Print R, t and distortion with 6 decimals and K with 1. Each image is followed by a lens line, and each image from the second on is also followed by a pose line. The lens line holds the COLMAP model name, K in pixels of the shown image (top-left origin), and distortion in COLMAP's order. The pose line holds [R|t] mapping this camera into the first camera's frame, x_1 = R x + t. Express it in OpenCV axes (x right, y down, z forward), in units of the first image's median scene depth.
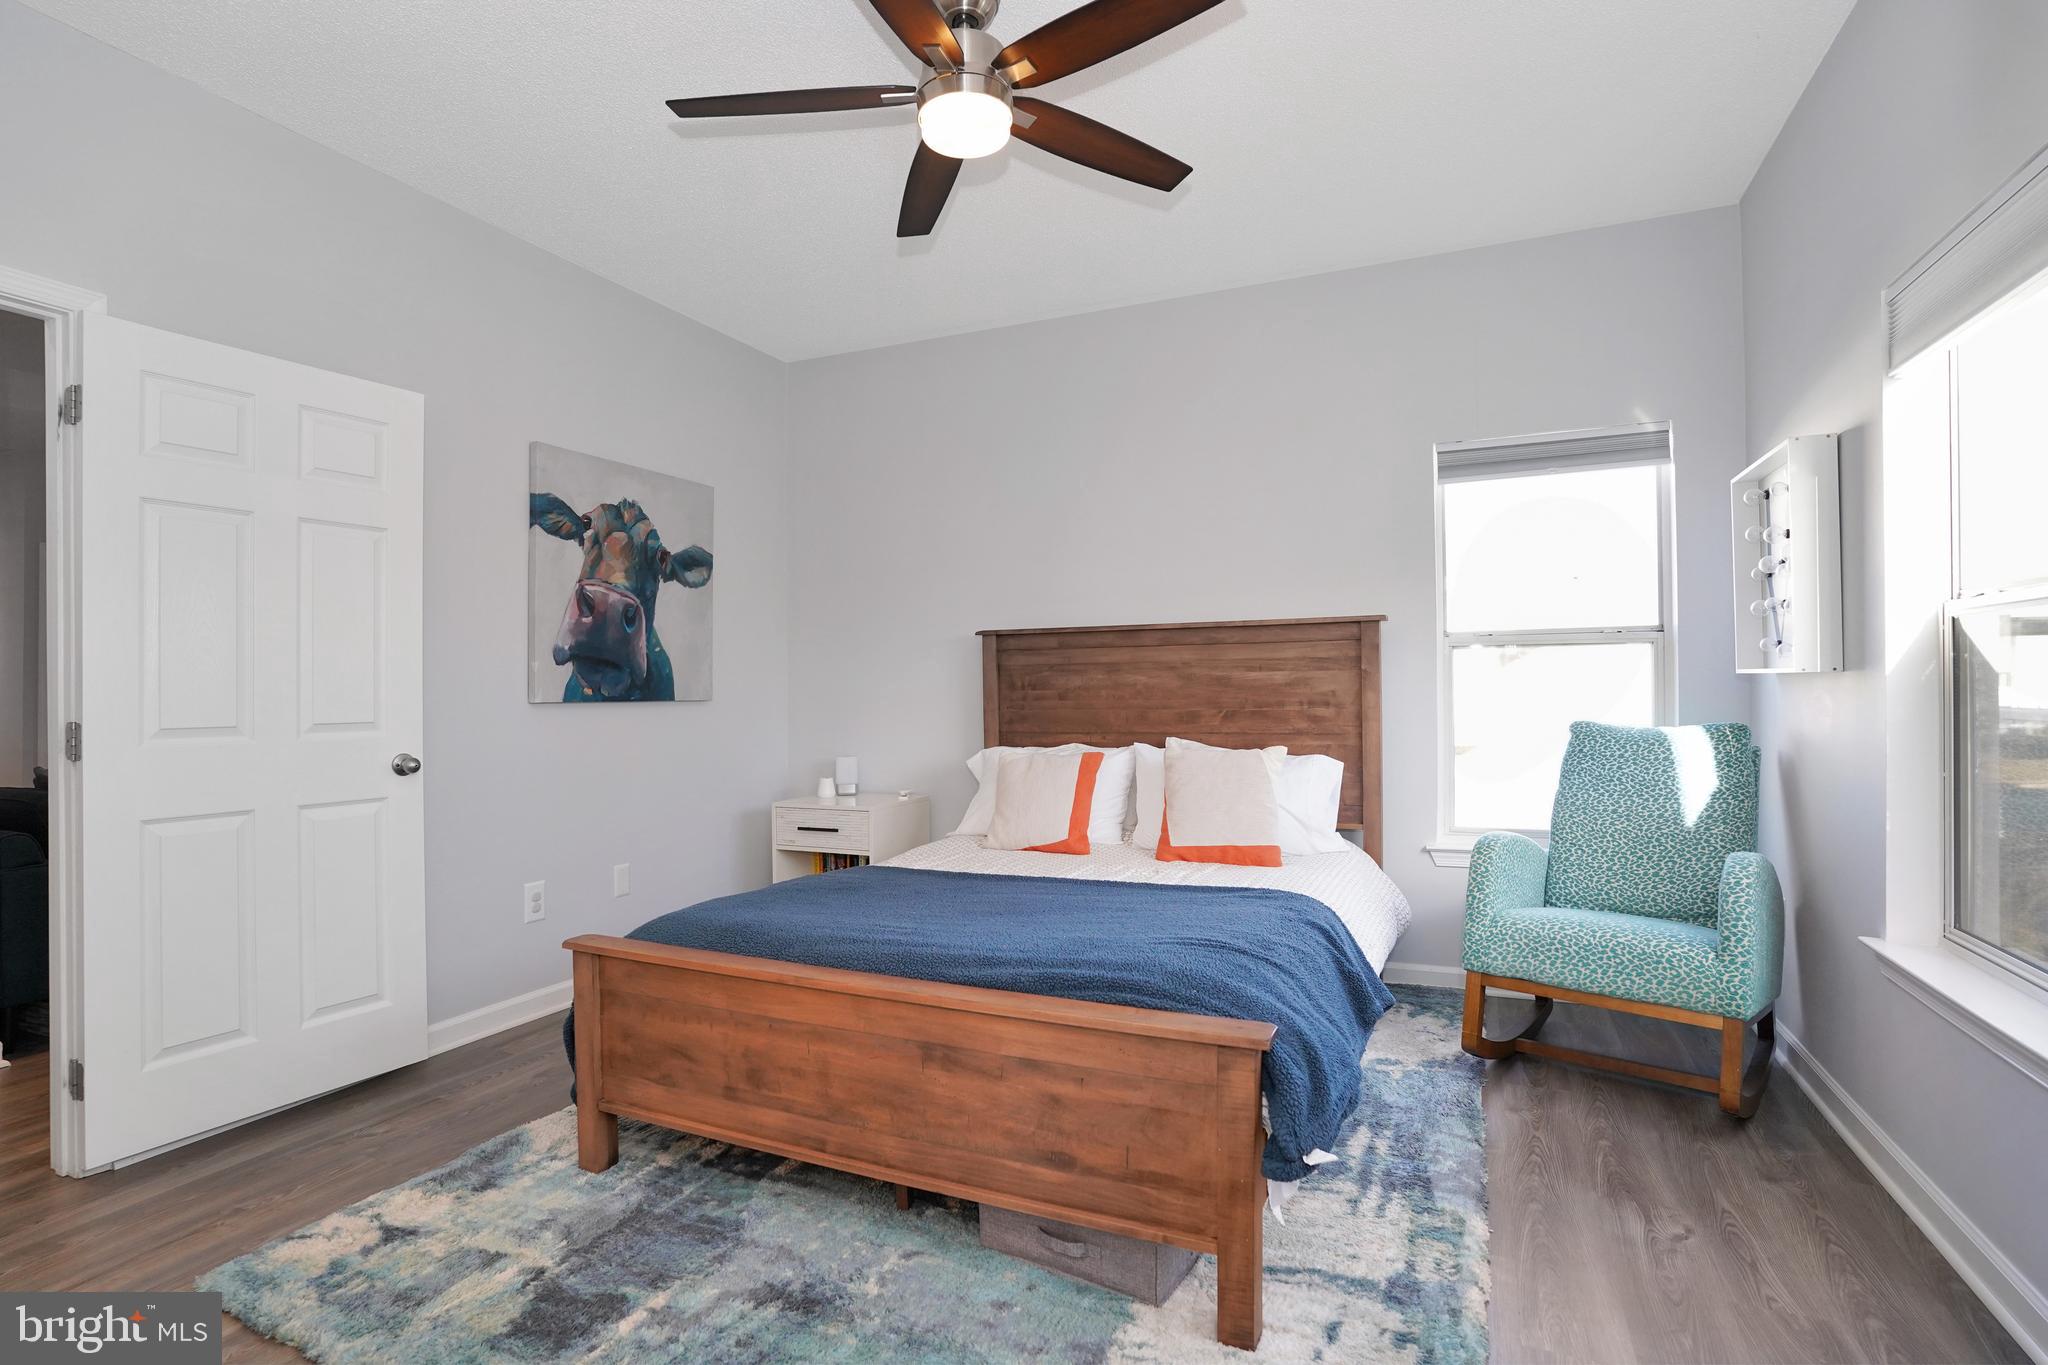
lens RADIAL K [[1023.4, 0, 1003.2], [0, 1023.4, 674.4], [0, 0, 1]] dist [-0.031620, 0.004580]
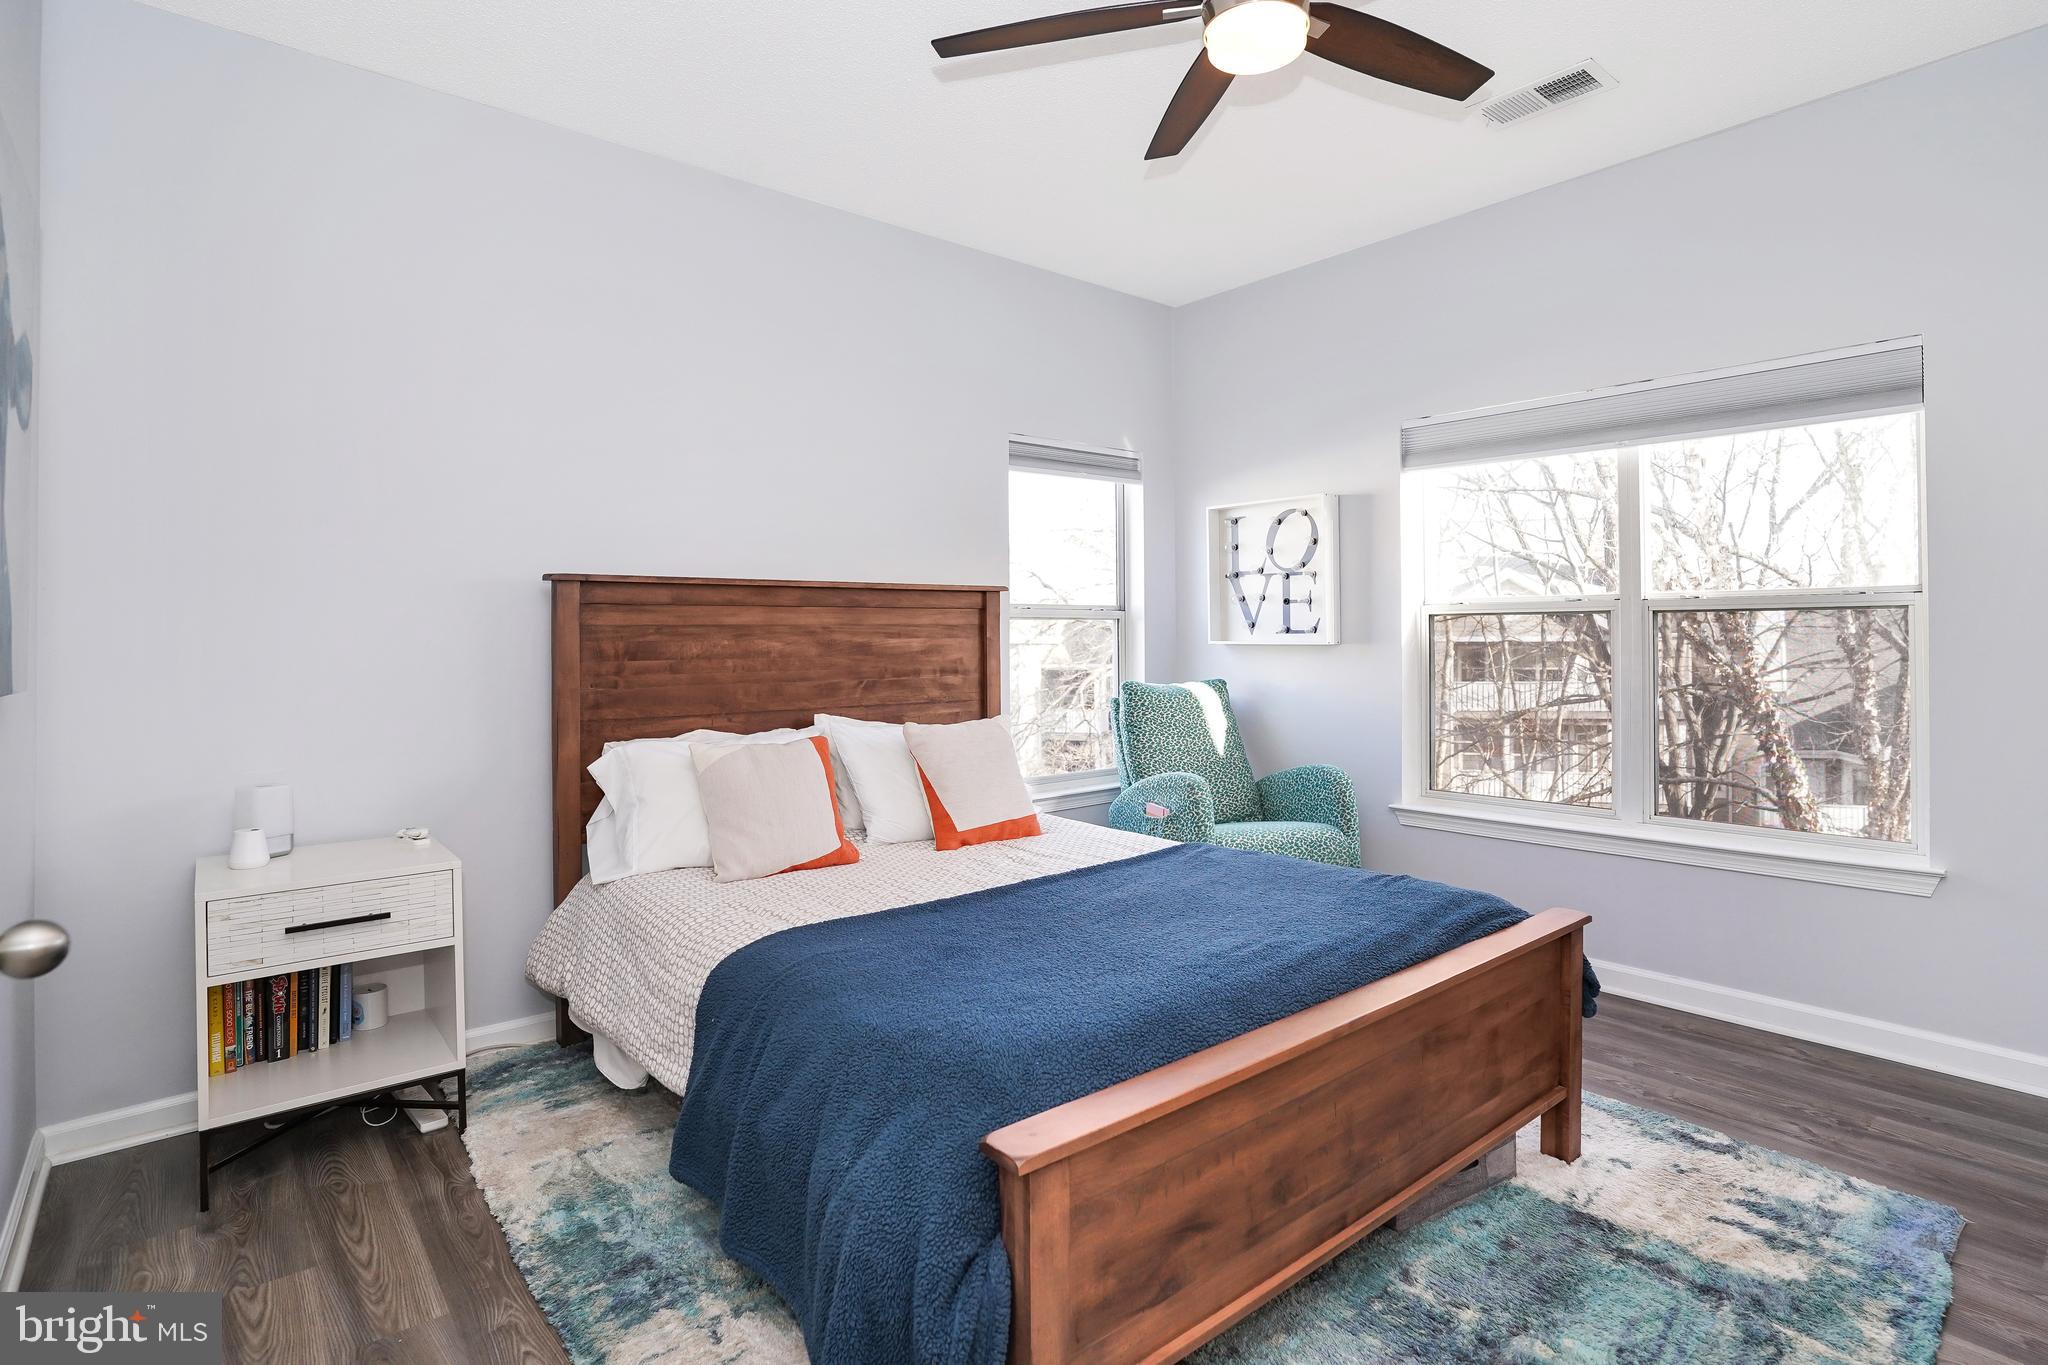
lens RADIAL K [[1023.4, 0, 1006.6], [0, 1023.4, 677.7], [0, 0, 1]] dist [-0.031620, 0.004580]
pose [[0.426720, -0.022805, 0.904096, -0.548187], [-0.003660, 0.999630, 0.026942, 0.007637], [-0.904376, -0.014806, 0.426479, 0.495264]]
